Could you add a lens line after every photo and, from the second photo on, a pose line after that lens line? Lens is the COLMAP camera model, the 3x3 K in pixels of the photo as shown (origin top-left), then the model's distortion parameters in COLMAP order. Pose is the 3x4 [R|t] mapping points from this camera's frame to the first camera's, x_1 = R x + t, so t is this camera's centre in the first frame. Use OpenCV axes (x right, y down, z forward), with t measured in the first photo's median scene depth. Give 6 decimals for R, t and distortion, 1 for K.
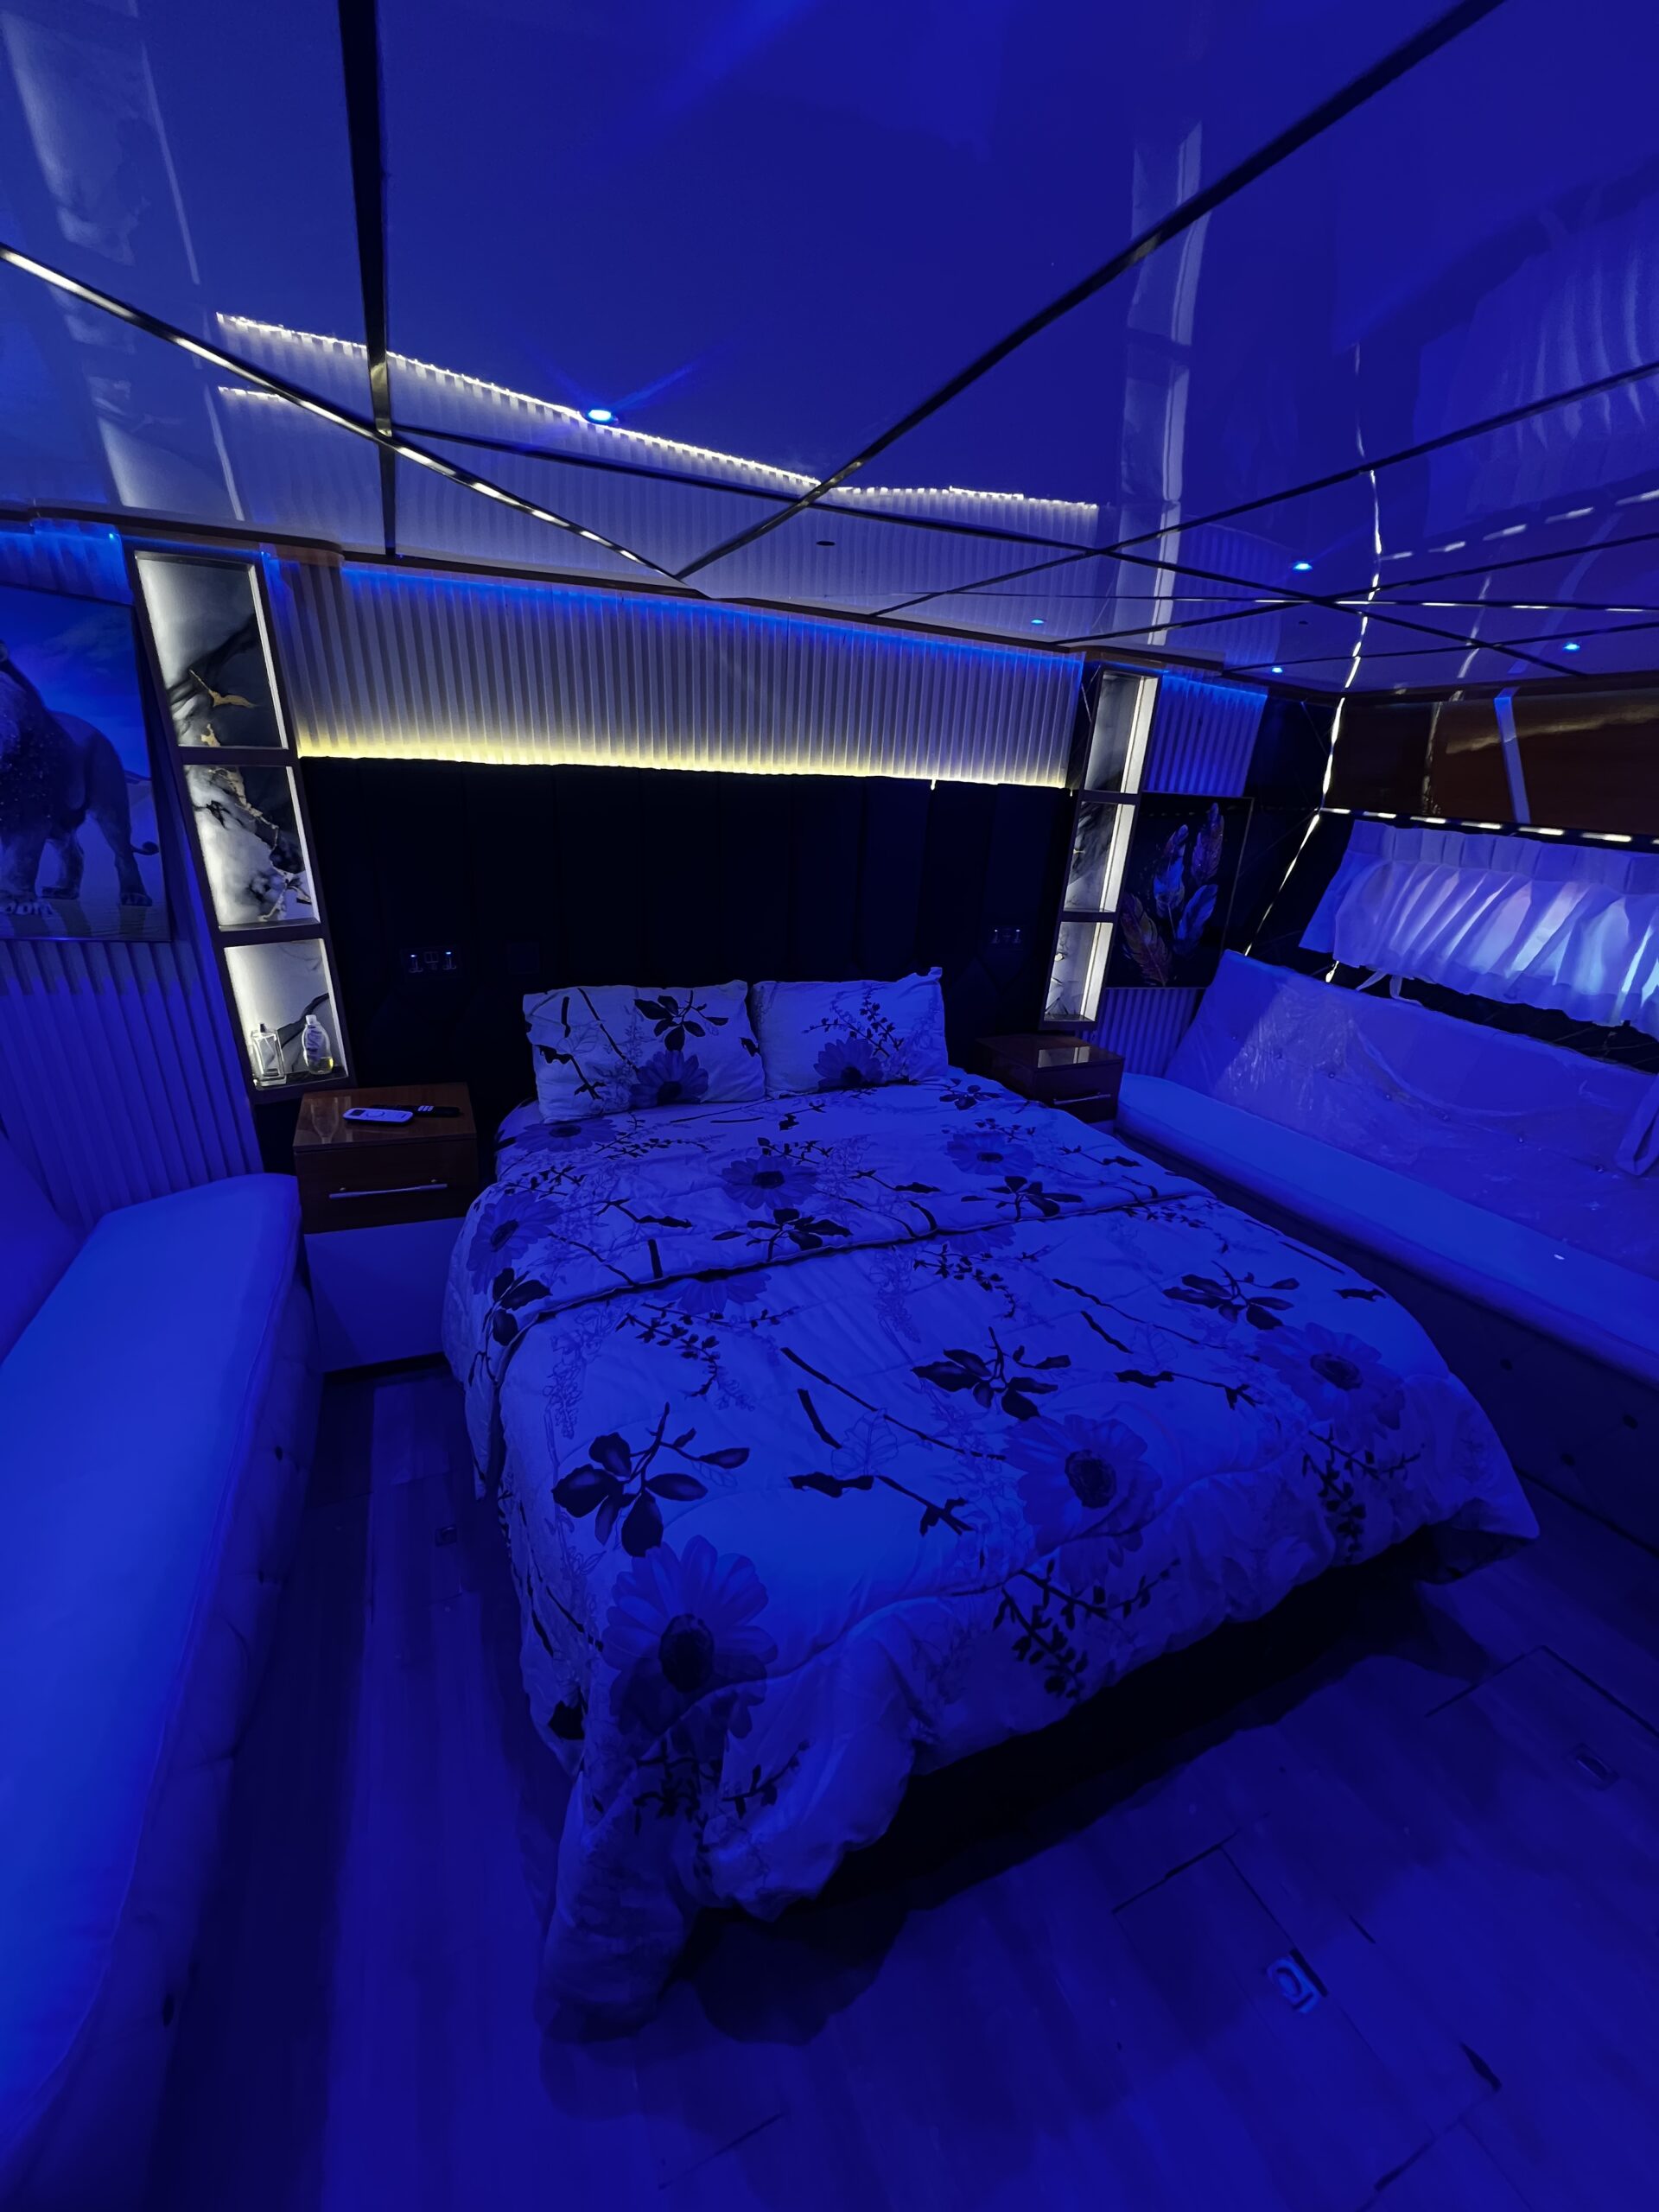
lens RADIAL K [[884.7, 0, 825.3], [0, 884.7, 1107.8], [0, 0, 1]] dist [-0.002499, 0.001942]
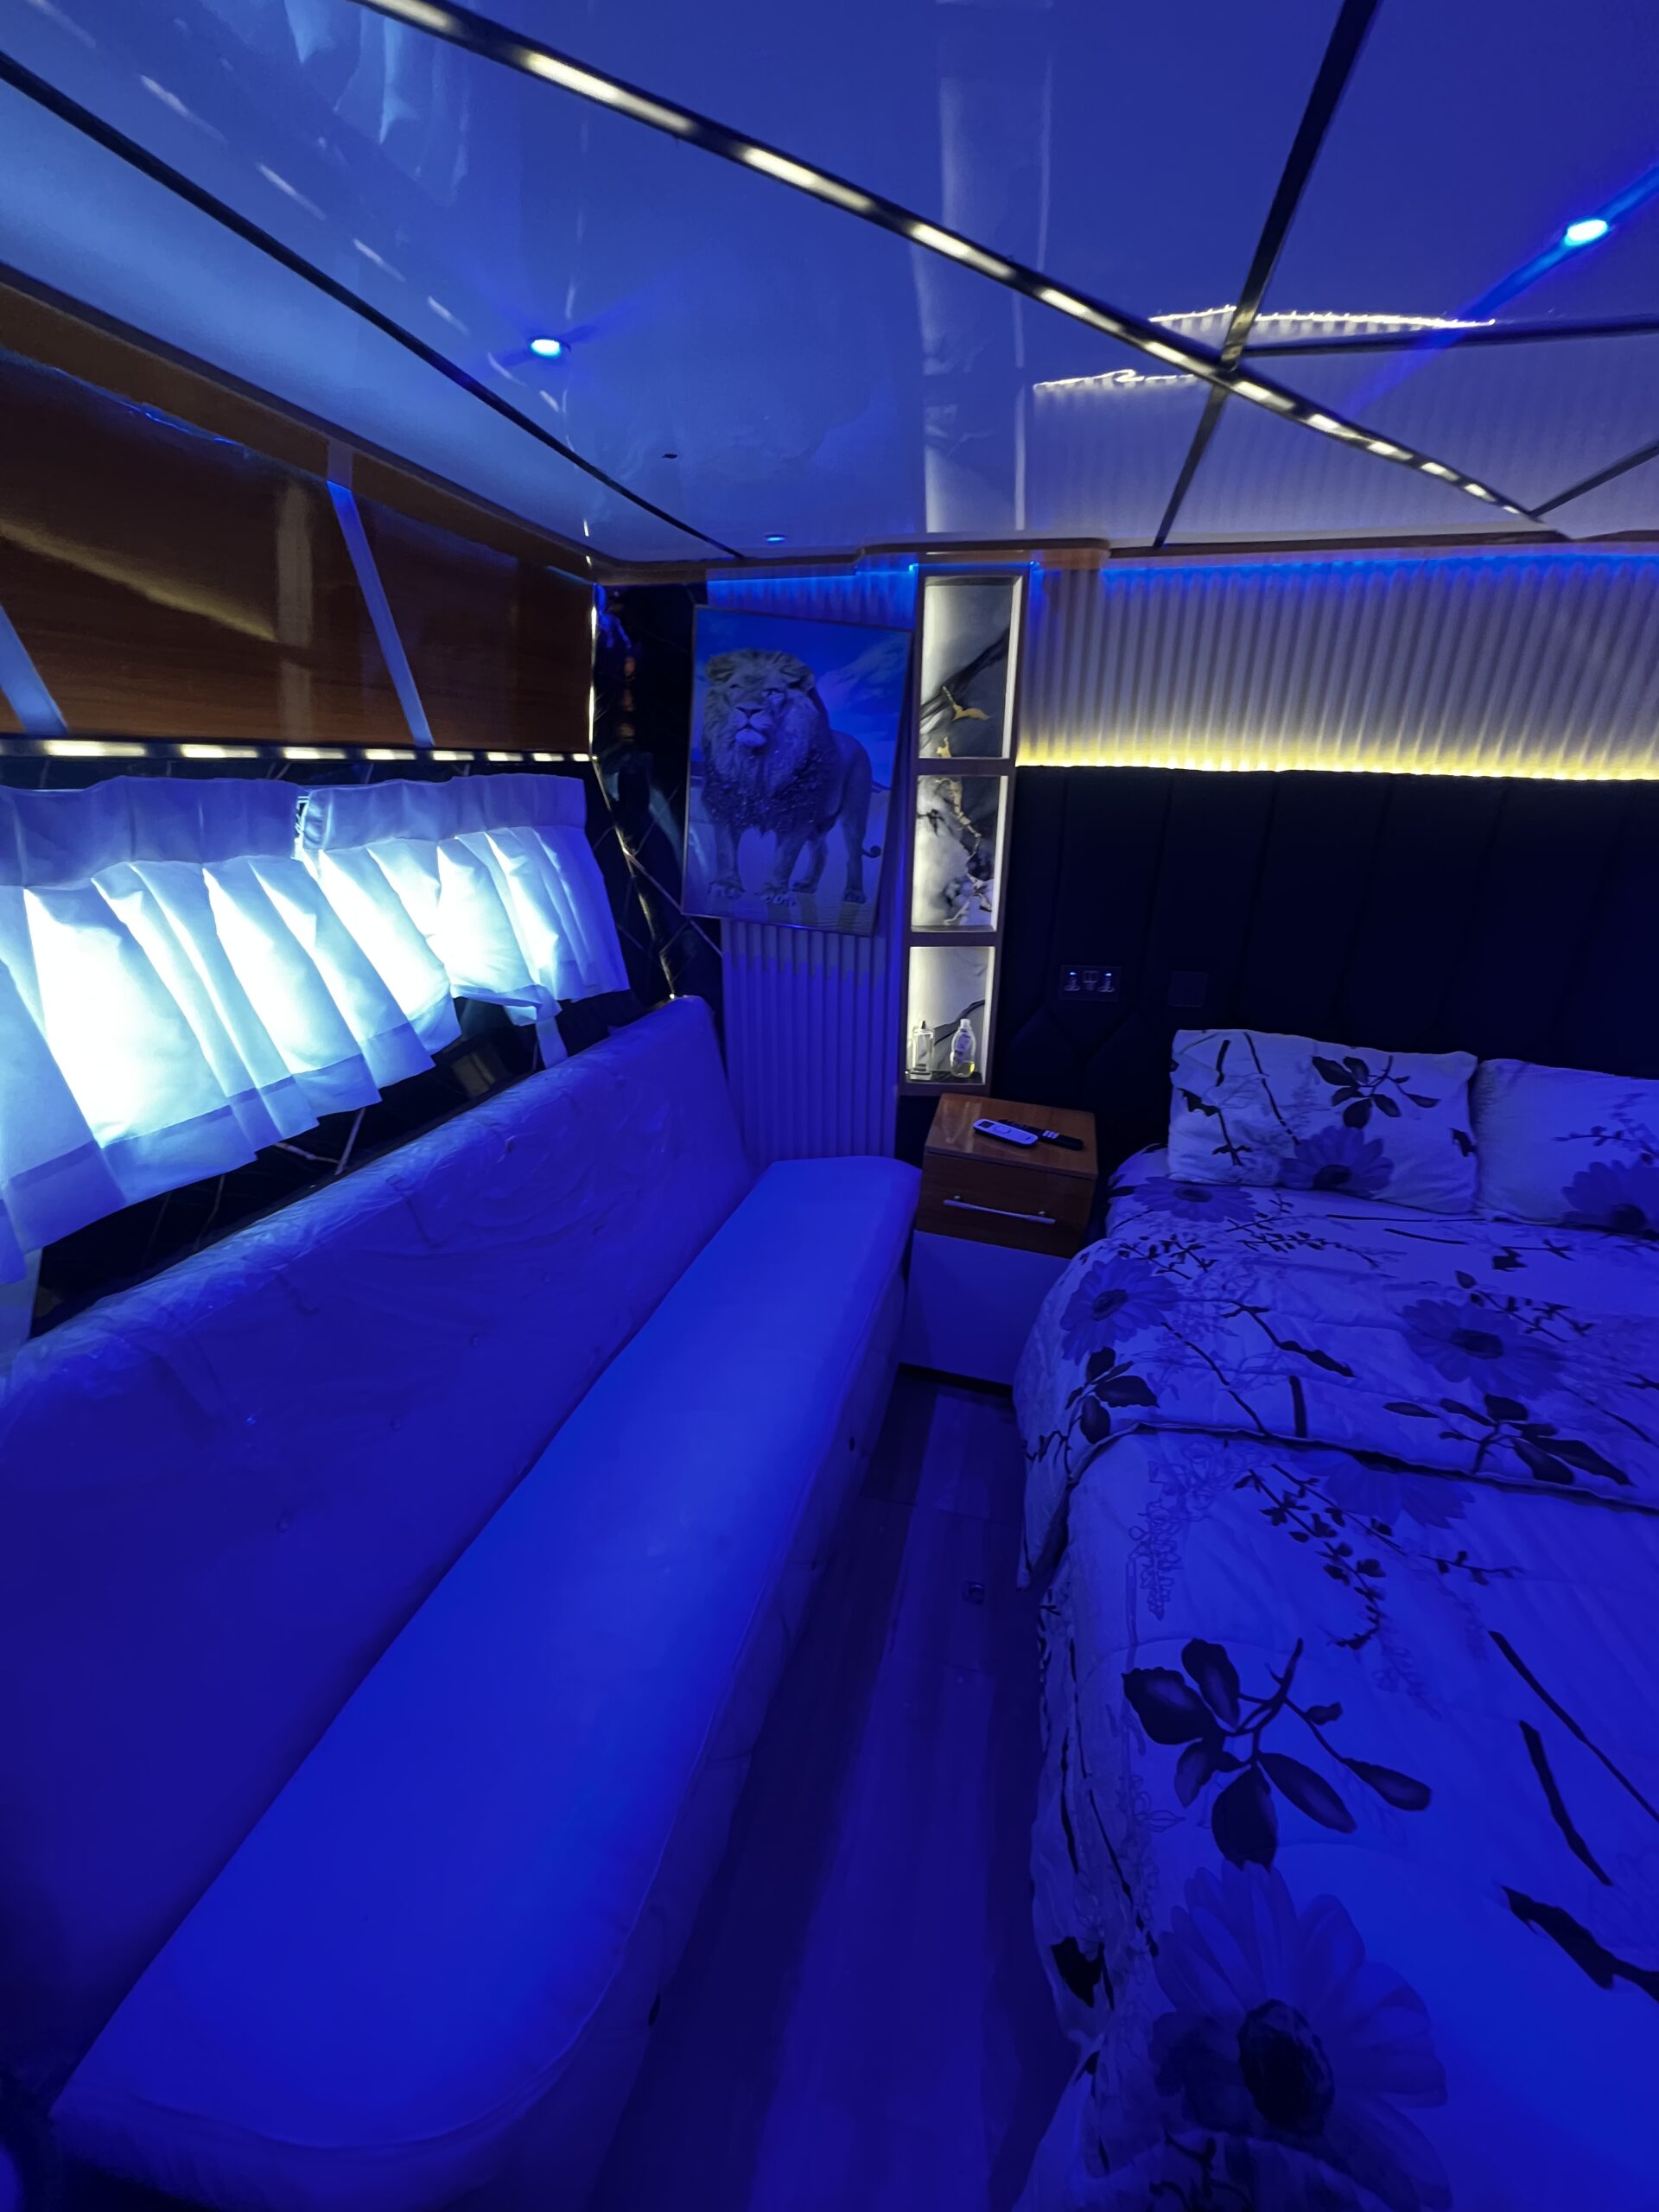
lens RADIAL K [[884.7, 0, 825.3], [0, 884.7, 1107.8], [0, 0, 1]] dist [-0.002499, 0.001942]
pose [[0.781986, 0.207773, -0.587647, -0.095883], [-0.216238, 0.974683, 0.056868, -0.030658], [0.584585, 0.082602, 0.807117, 0.098200]]
